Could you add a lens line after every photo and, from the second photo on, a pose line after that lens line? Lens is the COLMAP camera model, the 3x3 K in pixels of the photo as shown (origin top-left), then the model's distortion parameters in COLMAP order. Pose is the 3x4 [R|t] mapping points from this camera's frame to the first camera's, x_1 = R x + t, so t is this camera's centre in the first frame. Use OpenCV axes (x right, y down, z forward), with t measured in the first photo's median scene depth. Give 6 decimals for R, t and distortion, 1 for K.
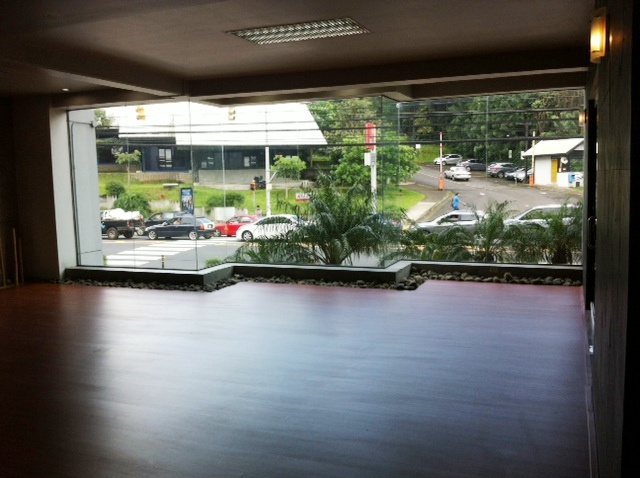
lens RADIAL K [[614.5, 0, 320.0], [0, 614.5, 239.0], [0, 0, 1]] dist [0.006982, 0.005251]
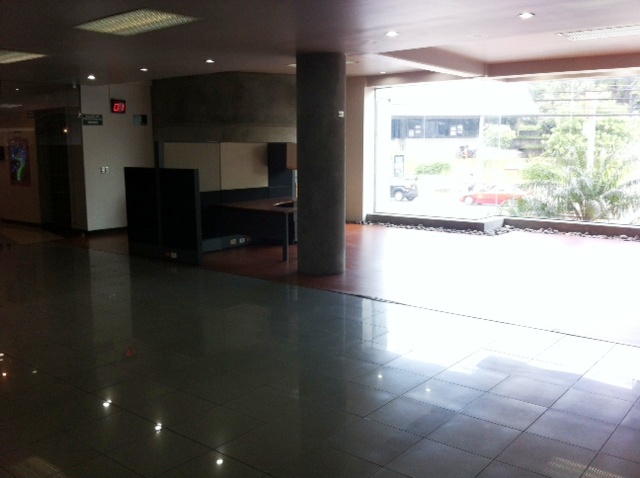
lens RADIAL K [[638.5, 0, 320.0], [0, 638.5, 239.0], [0, 0, 1]] dist [0.170116, -0.518939]
pose [[0.964707, 0.055000, -0.257518, -0.050914], [-0.044250, 0.997897, 0.047359, 0.012724], [0.259581, -0.034292, 0.965112, -0.096511]]
